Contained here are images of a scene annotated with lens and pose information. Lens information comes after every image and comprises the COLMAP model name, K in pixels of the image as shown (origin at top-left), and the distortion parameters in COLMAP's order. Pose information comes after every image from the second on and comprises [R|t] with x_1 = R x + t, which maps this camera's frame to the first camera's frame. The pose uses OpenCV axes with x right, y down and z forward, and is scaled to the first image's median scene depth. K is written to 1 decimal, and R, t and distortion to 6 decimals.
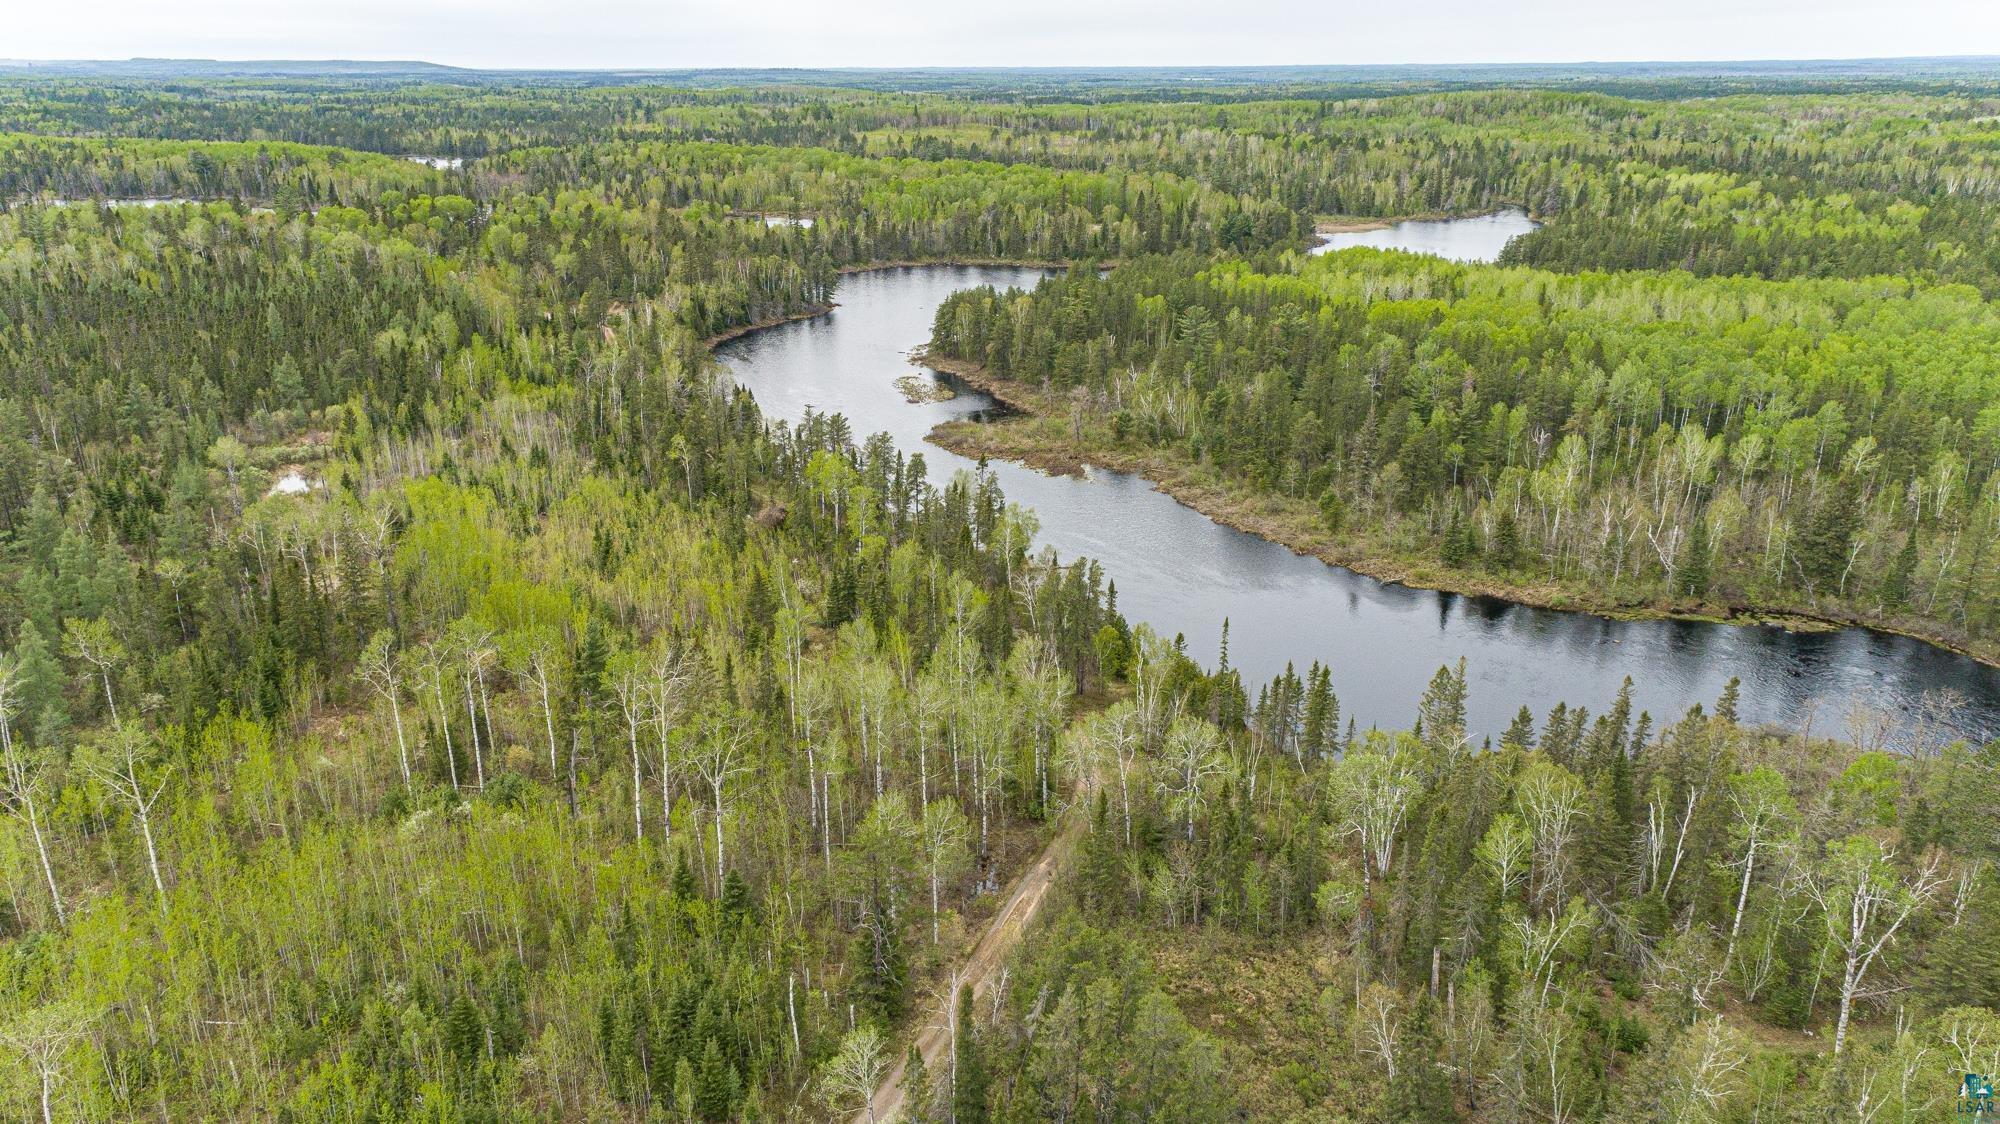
lens RADIAL K [[1392.7, 0, 1000.0], [0, 1392.7, 562.0], [0, 0, 1]] dist [0.014925, 0.014099]
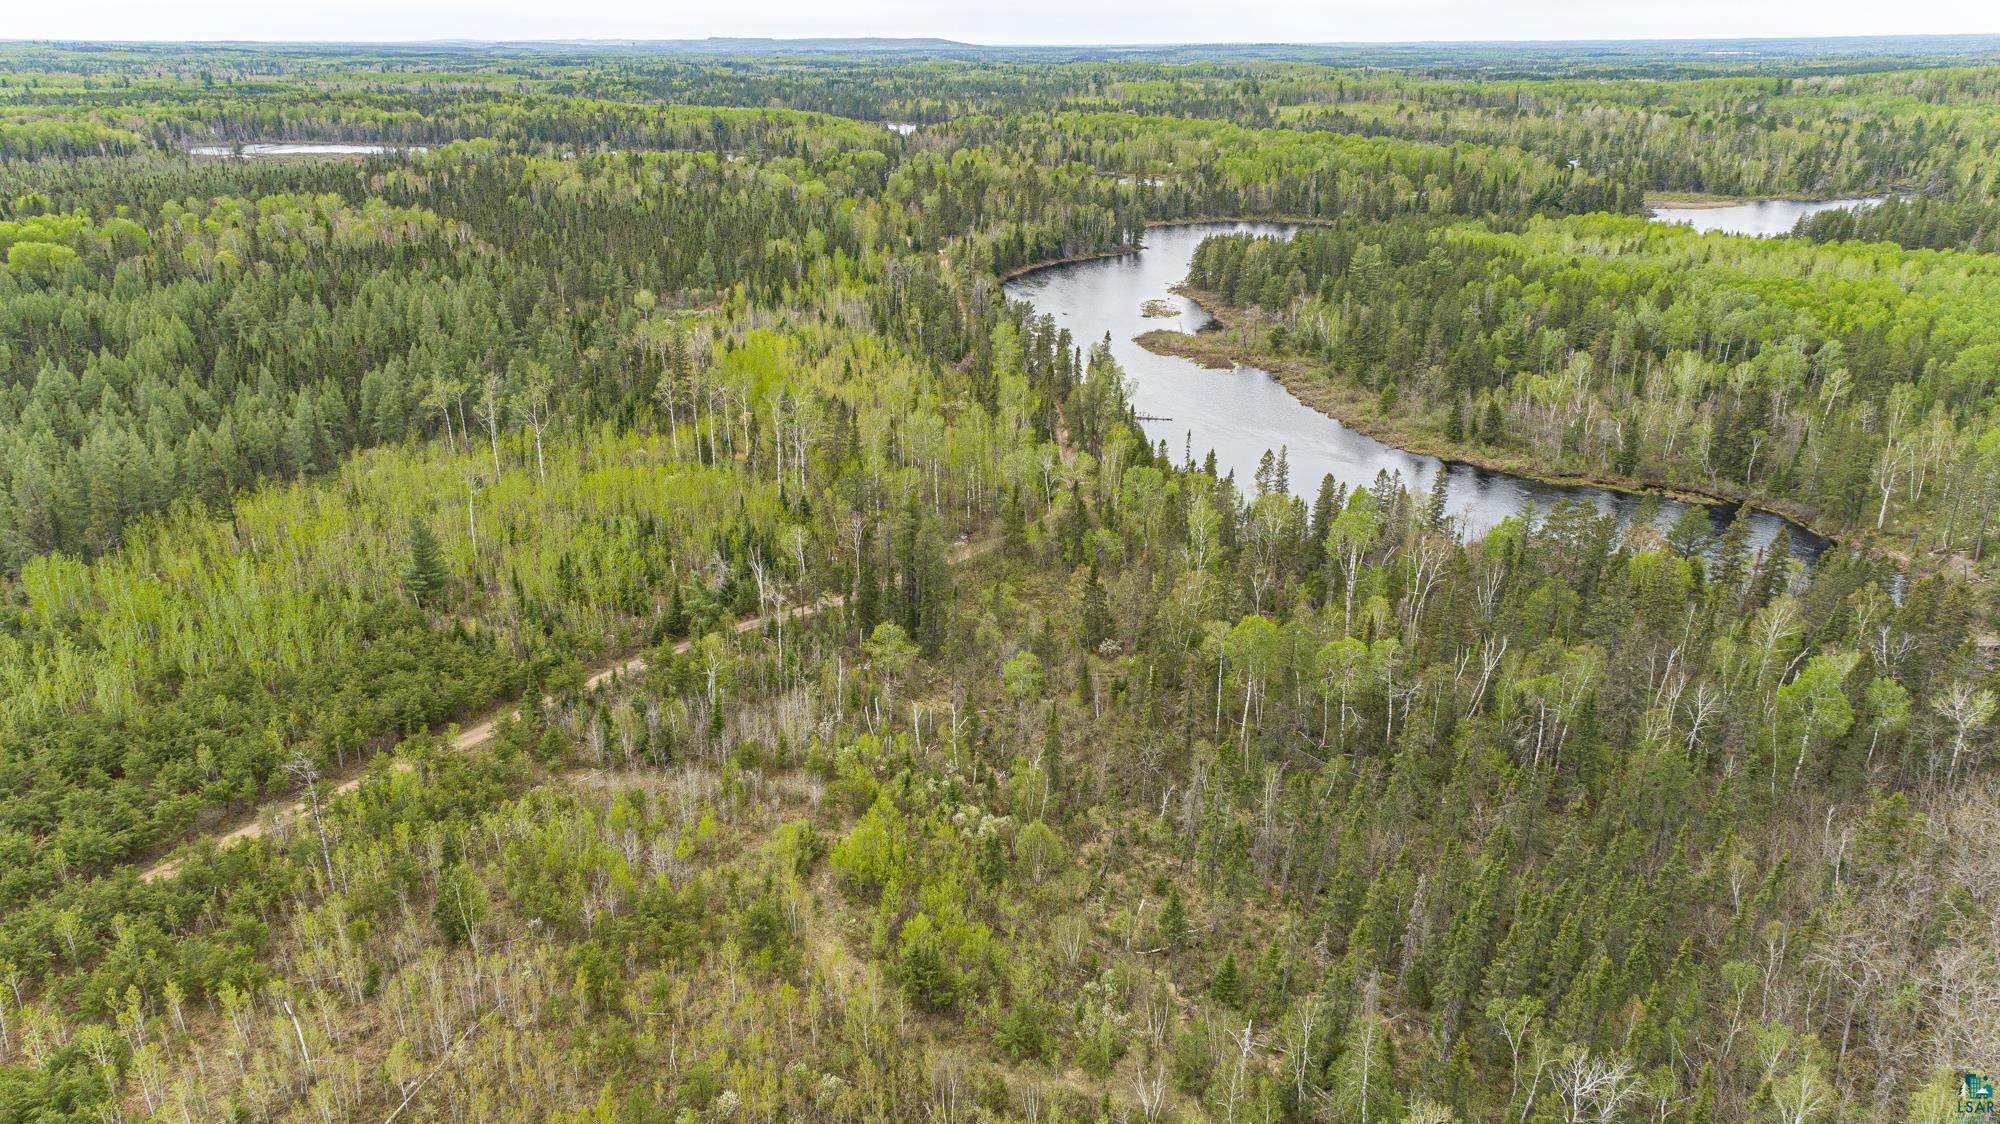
lens RADIAL K [[1392.7, 0, 1000.0], [0, 1392.7, 562.0], [0, 0, 1]] dist [0.014925, 0.014099]
pose [[0.943769, 0.116046, -0.309569, 0.140404], [-0.111065, 0.993241, 0.033731, 0.047991], [0.311391, 0.002548, 0.950278, -0.148286]]
